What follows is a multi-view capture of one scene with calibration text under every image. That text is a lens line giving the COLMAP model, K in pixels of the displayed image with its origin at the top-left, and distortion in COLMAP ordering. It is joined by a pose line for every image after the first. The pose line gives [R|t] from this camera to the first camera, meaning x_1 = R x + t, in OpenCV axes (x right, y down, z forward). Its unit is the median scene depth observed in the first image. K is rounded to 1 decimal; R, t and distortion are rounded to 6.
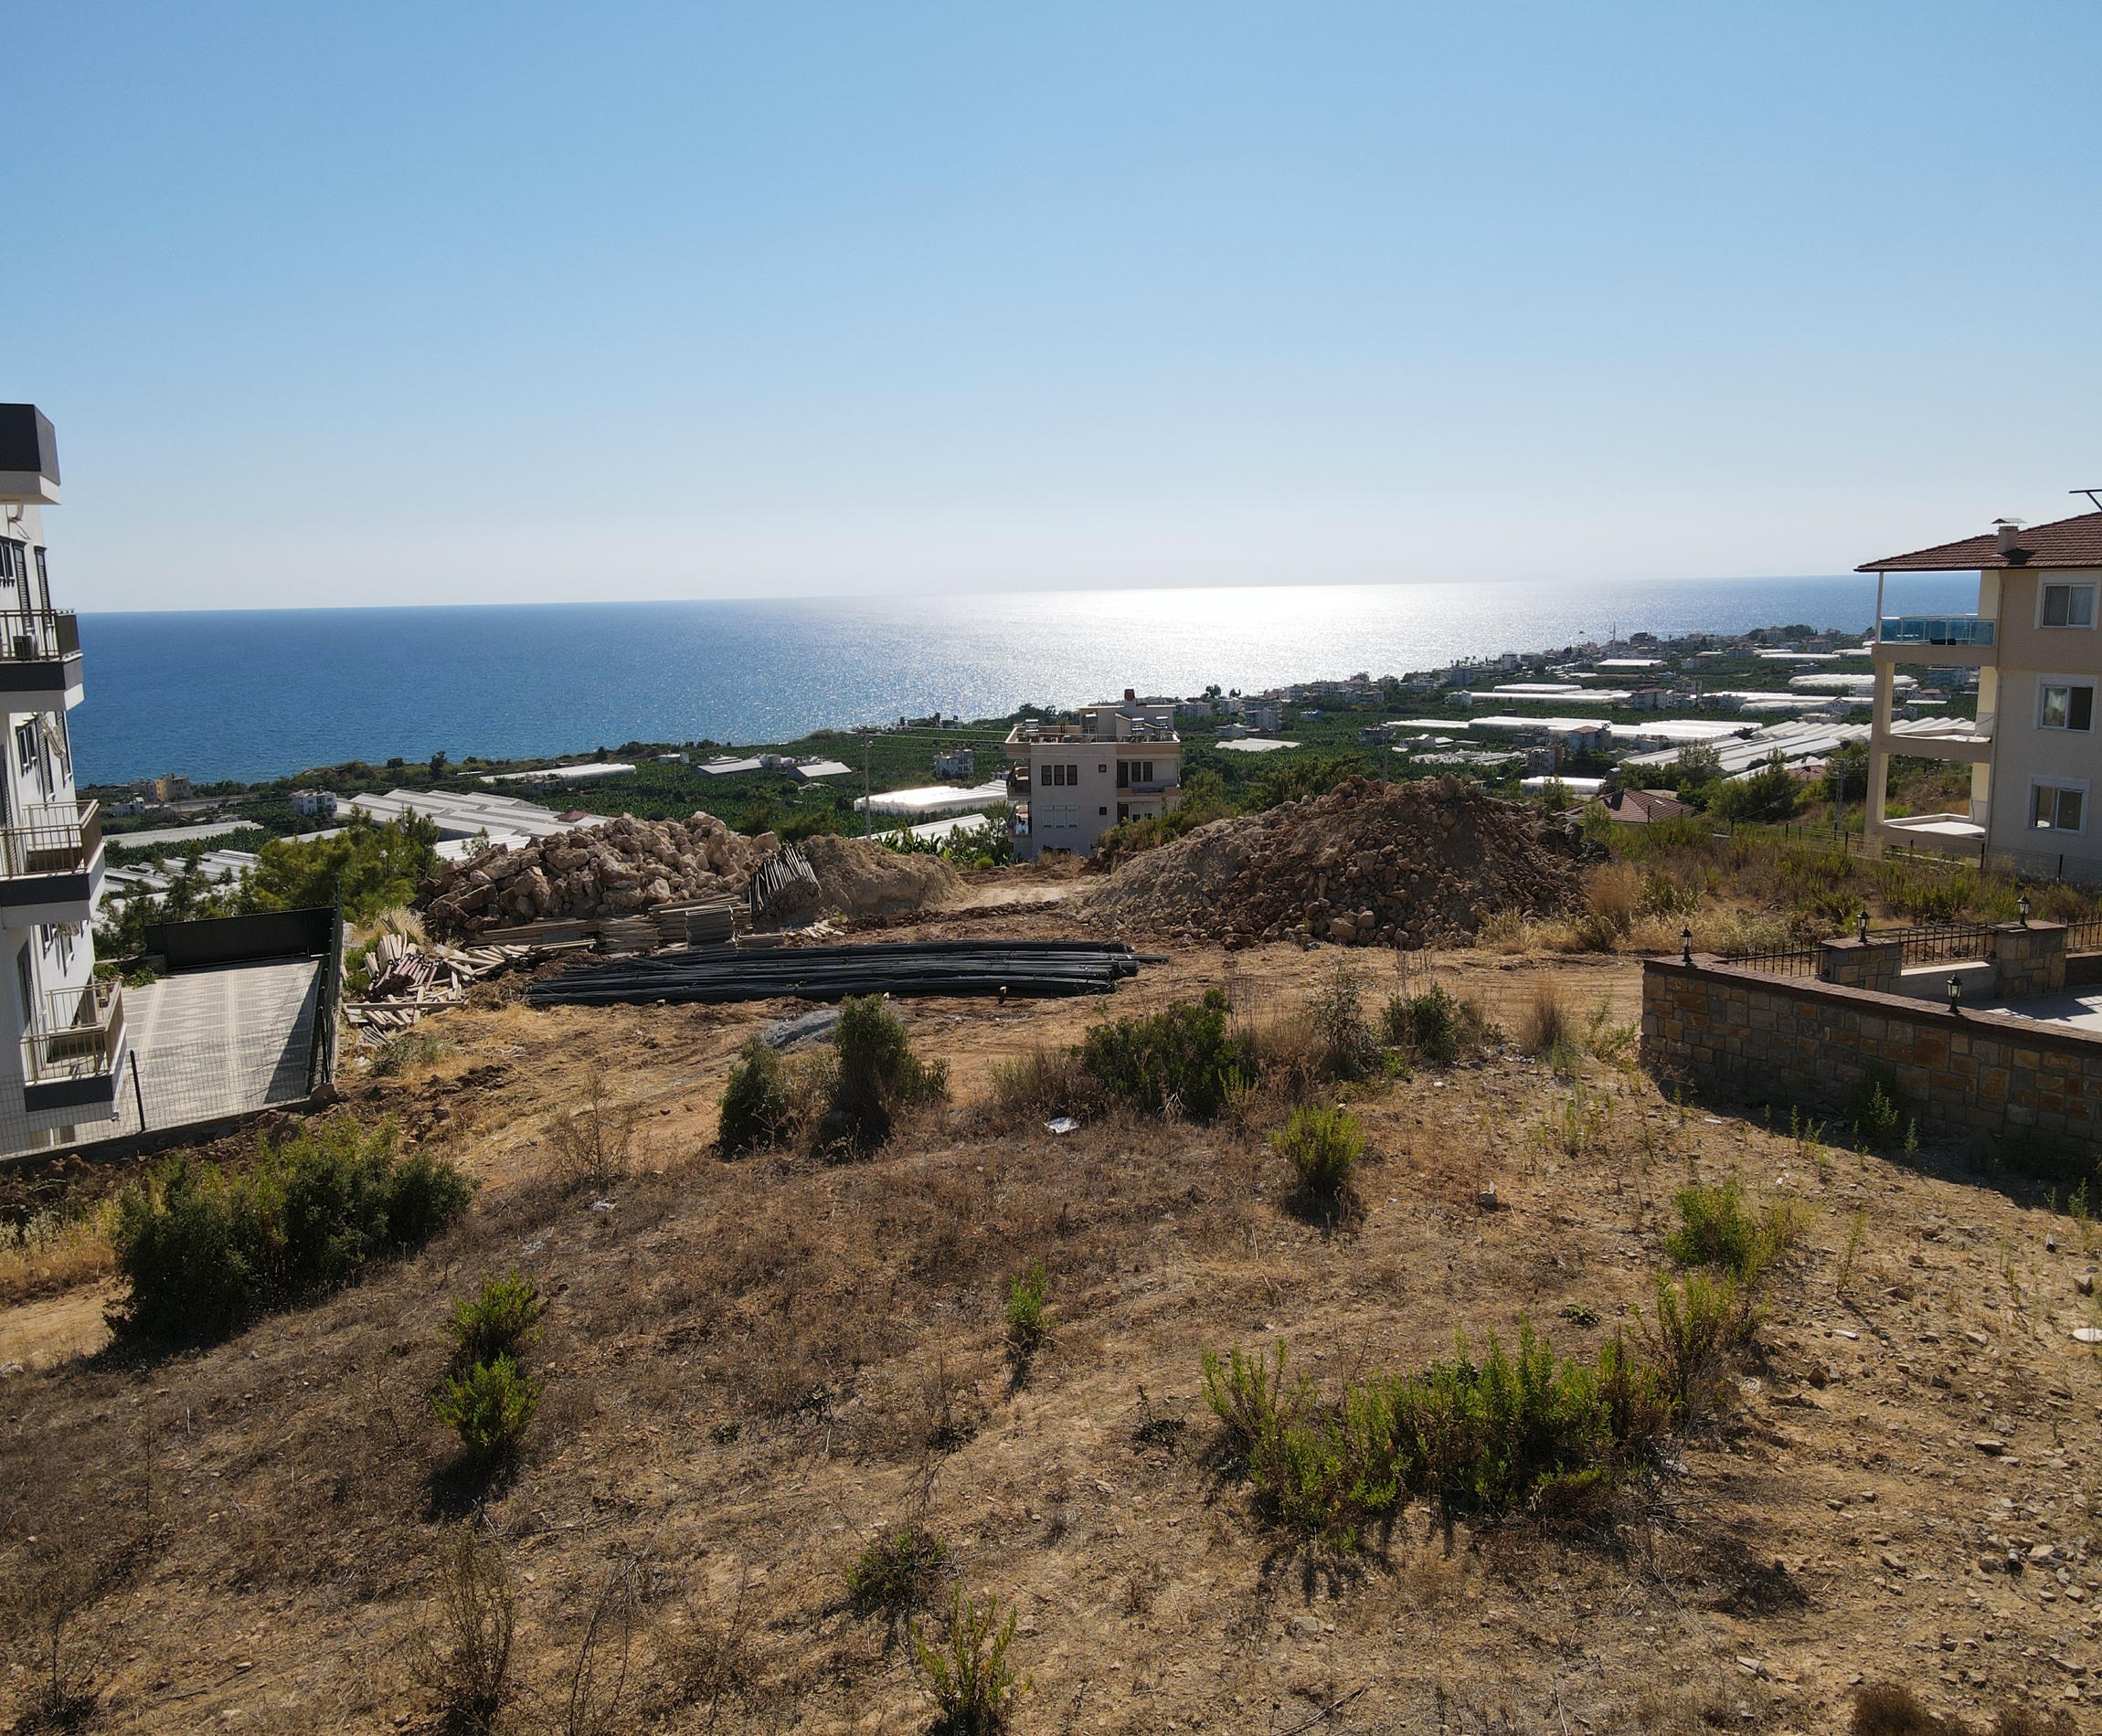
lens RADIAL K [[1536.0, 0, 1042.2], [0, 1536.0, 841.7], [0, 0, 1]] dist [-0.006205, 0.041653]
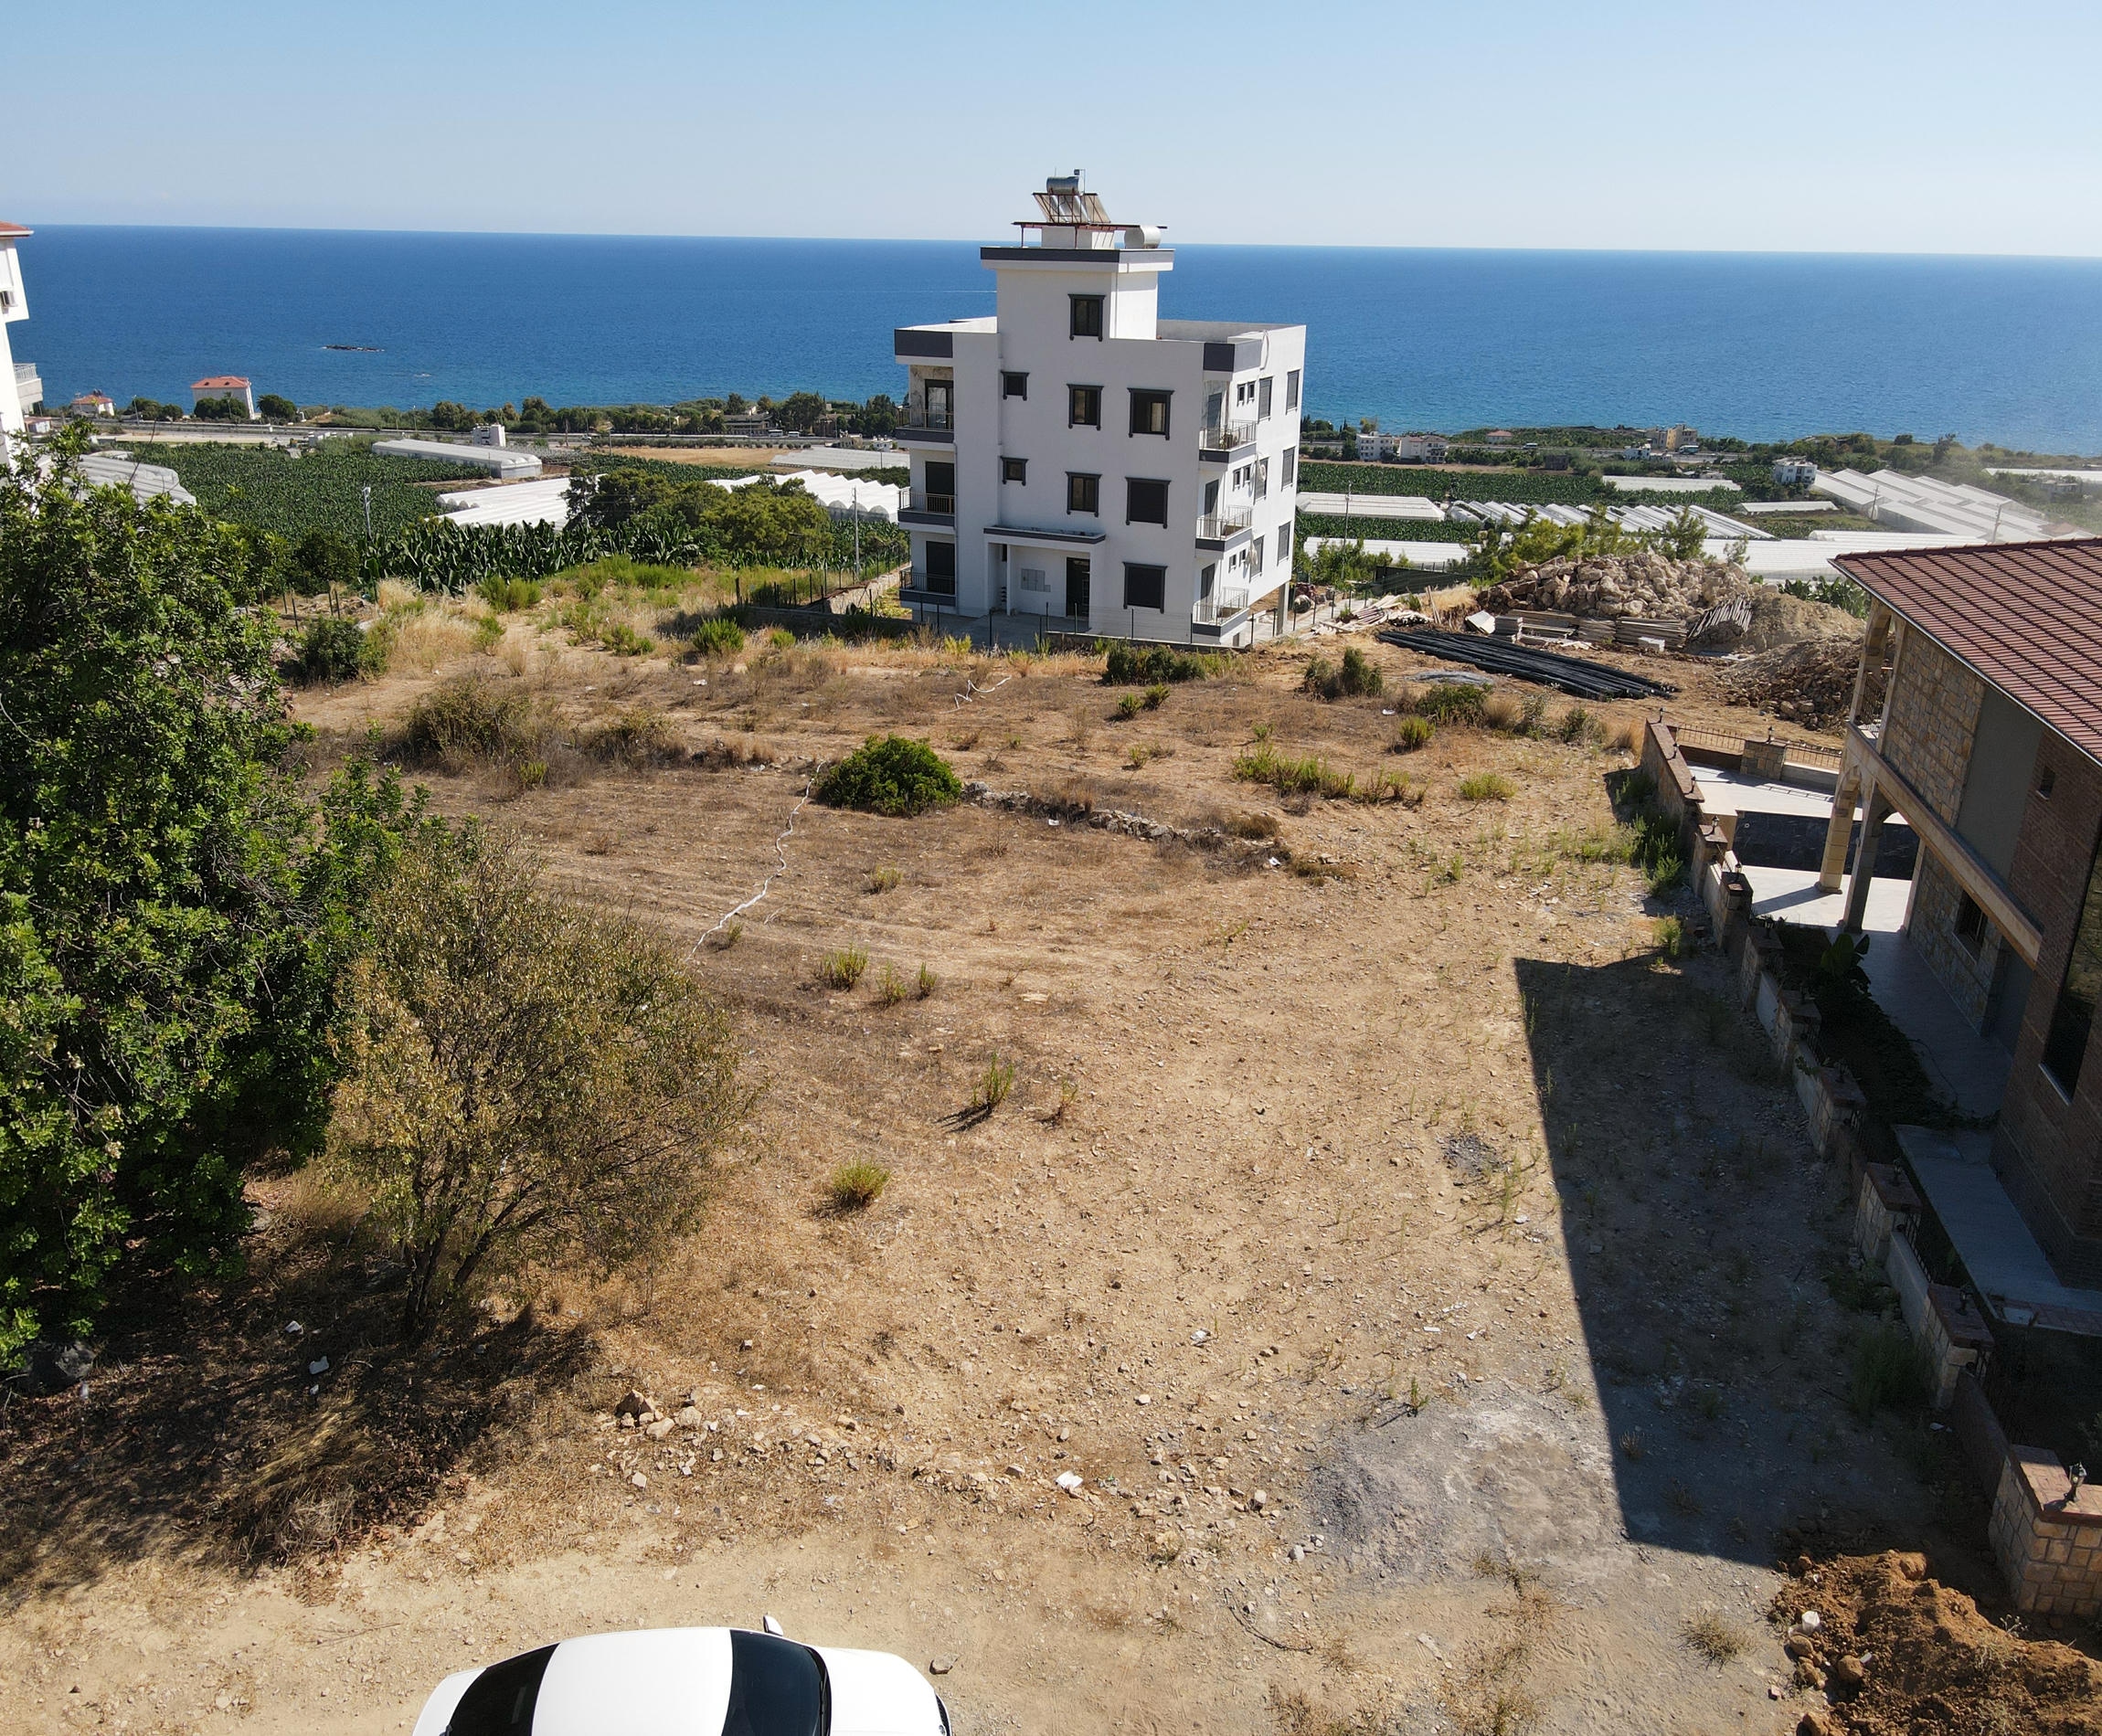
lens RADIAL K [[1579.9, 0, 1002.1], [0, 1579.9, 775.2], [0, 0, 1]] dist [0.000835, 0.050010]
pose [[0.581372, 0.290115, -0.760158, 1.525297], [-0.154298, 0.956629, 0.247091, -0.244959], [0.798873, -0.026361, 0.600921, -1.012753]]
